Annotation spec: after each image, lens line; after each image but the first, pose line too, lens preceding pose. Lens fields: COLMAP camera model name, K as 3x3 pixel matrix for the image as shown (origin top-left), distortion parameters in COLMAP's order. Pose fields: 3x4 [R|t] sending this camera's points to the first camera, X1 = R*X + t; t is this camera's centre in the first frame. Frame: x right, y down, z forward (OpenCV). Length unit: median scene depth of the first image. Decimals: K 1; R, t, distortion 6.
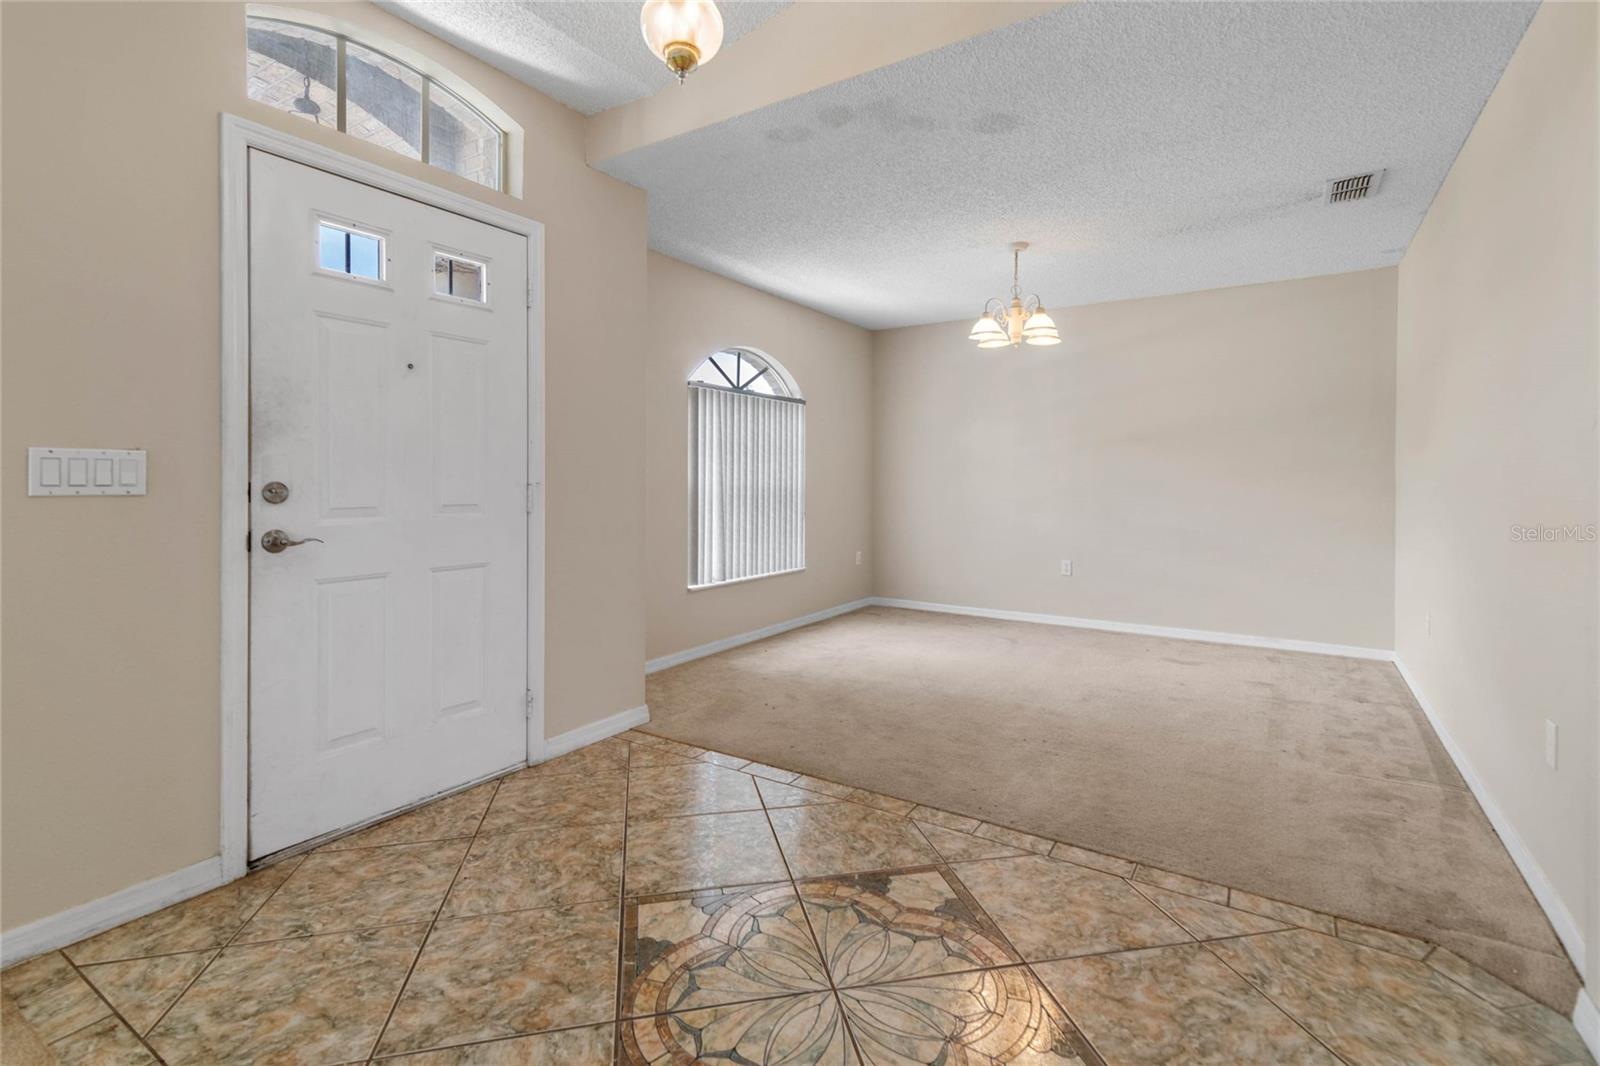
lens RADIAL K [[723.2, 0, 818.4], [0, 723.2, 484.2], [0, 0, 1]] dist [0.011508, -0.001702]
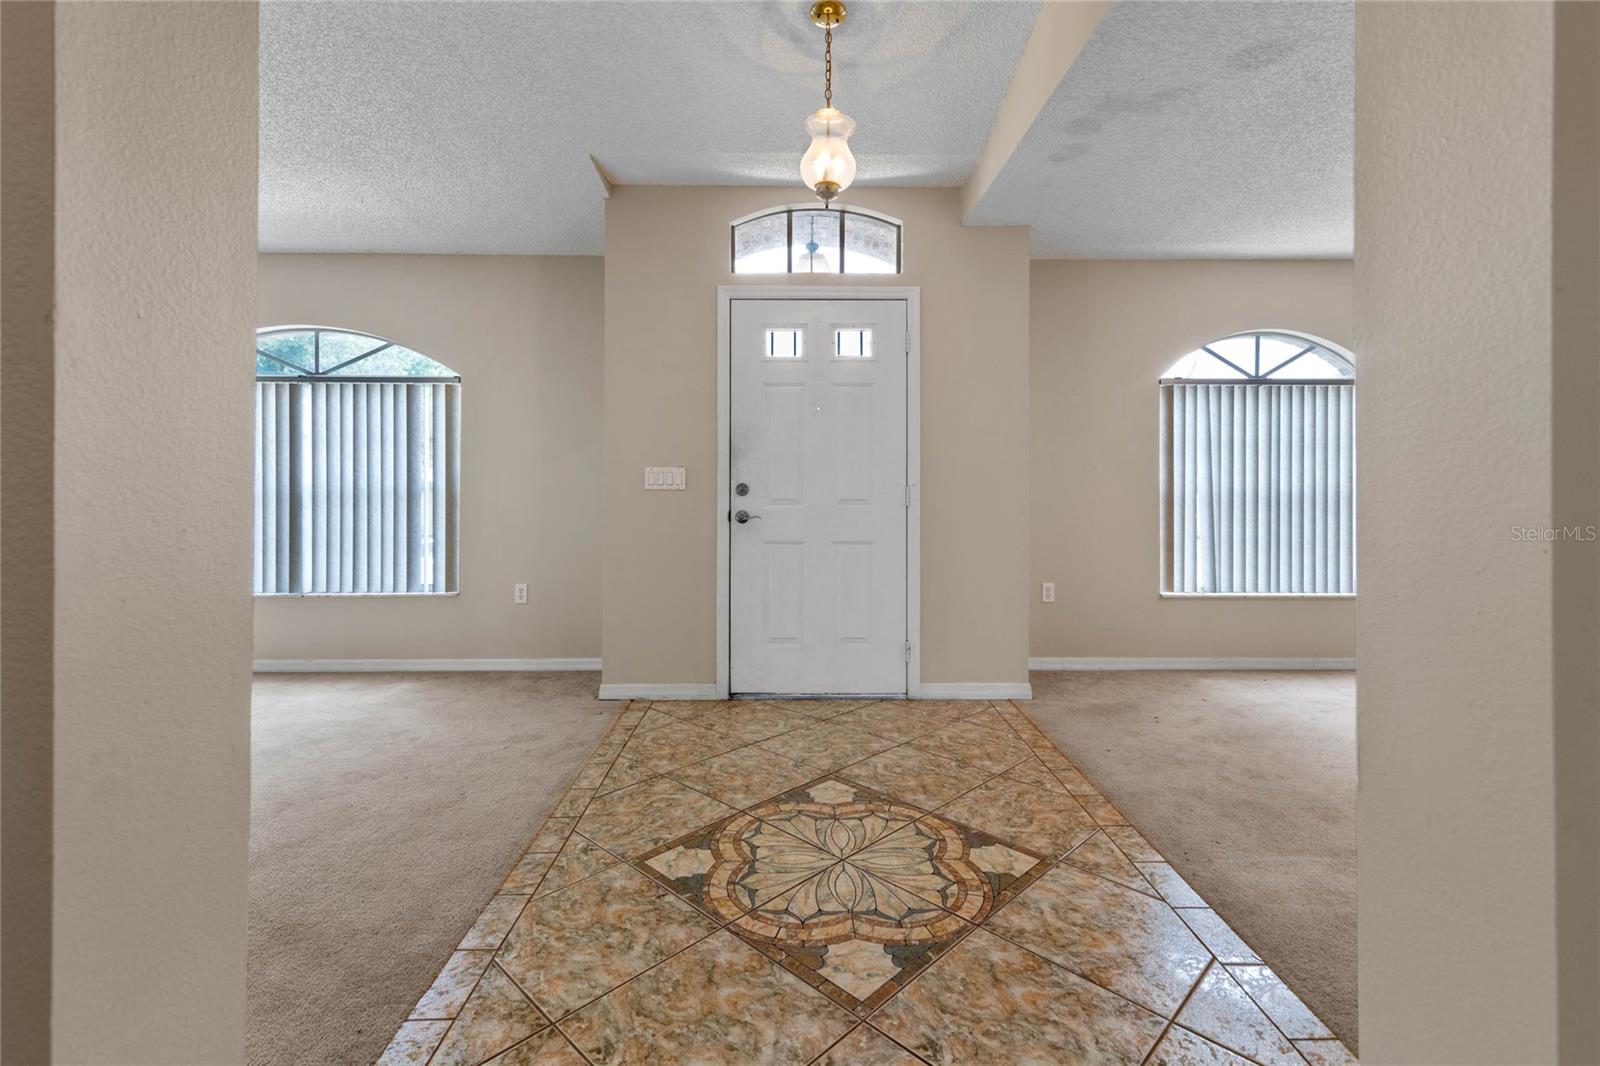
lens RADIAL K [[723.2, 0, 799.4], [0, 723.2, 478.0], [0, 0, 1]] dist [0.011508, -0.001702]
pose [[0.565757, -0.004559, -0.824559, 0.789090], [-0.004417, 0.999954, -0.008559, -0.001901], [0.824560, 0.008484, 0.565711, 0.118985]]
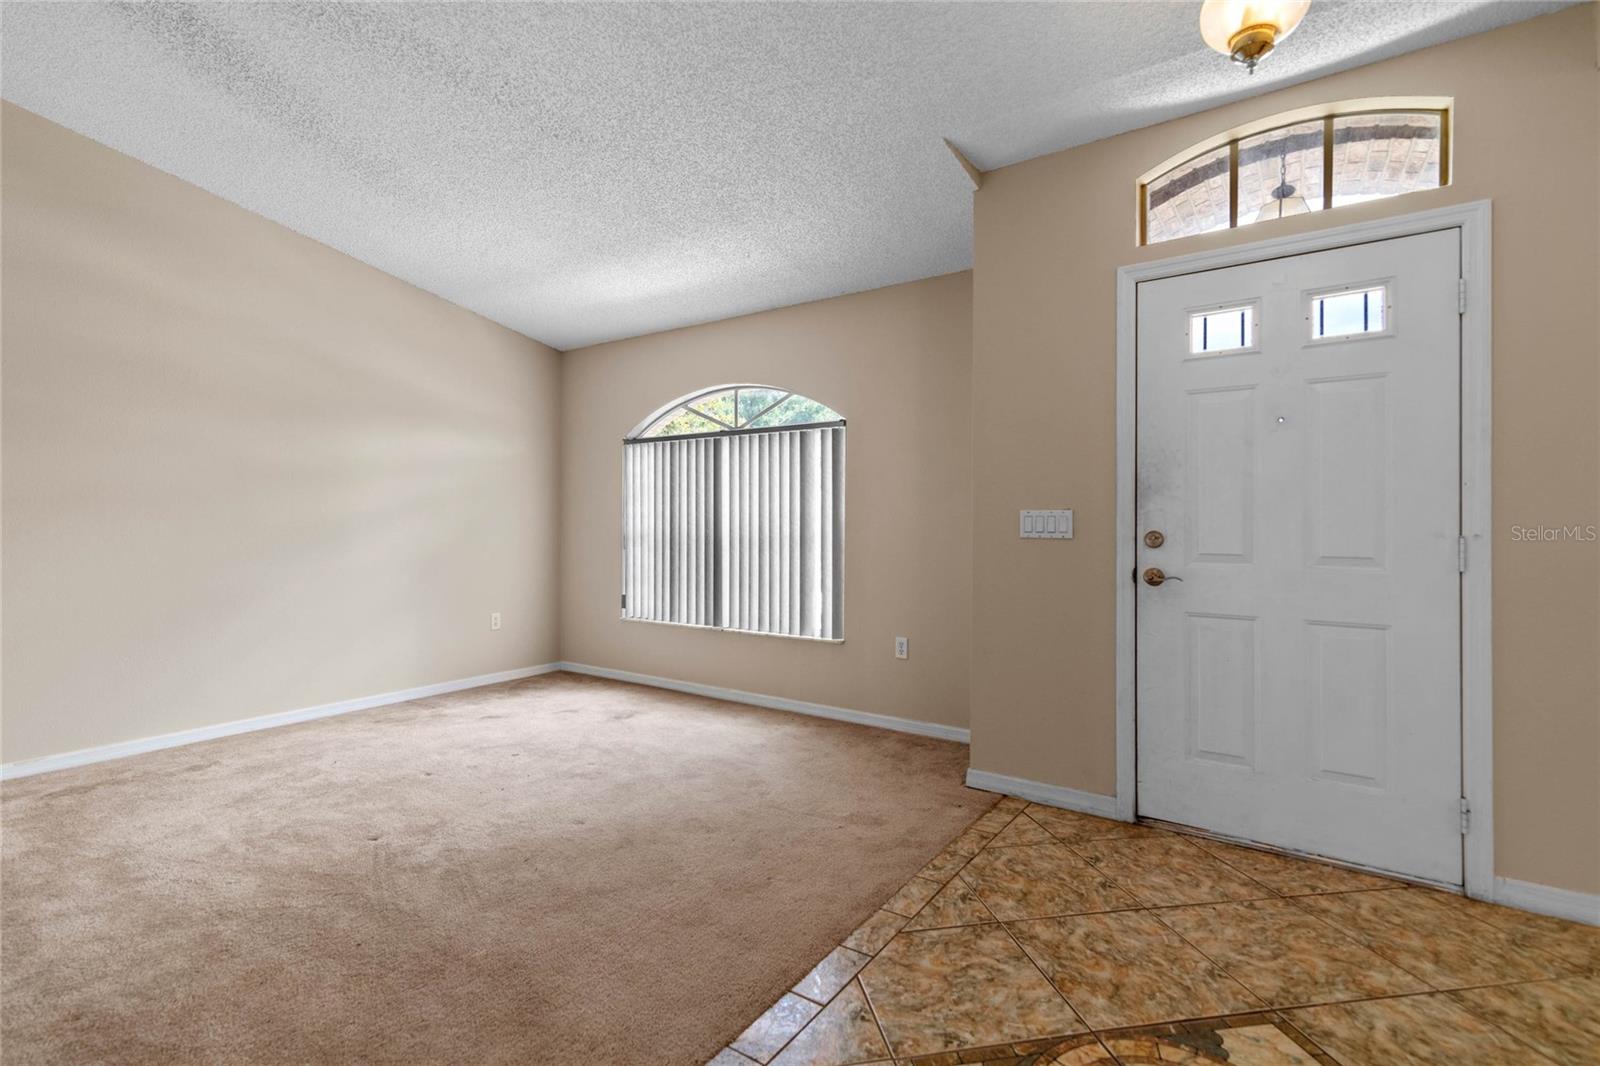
lens RADIAL K [[723.2, 0, 798.8], [0, 723.2, 519.2], [0, 0, 1]] dist [0.011508, -0.001702]
pose [[-0.020121, -0.009539, -0.999752, 0.559419], [-0.009321, 0.999913, -0.009353, -0.006057], [0.999754, 0.009130, -0.020208, 0.396066]]
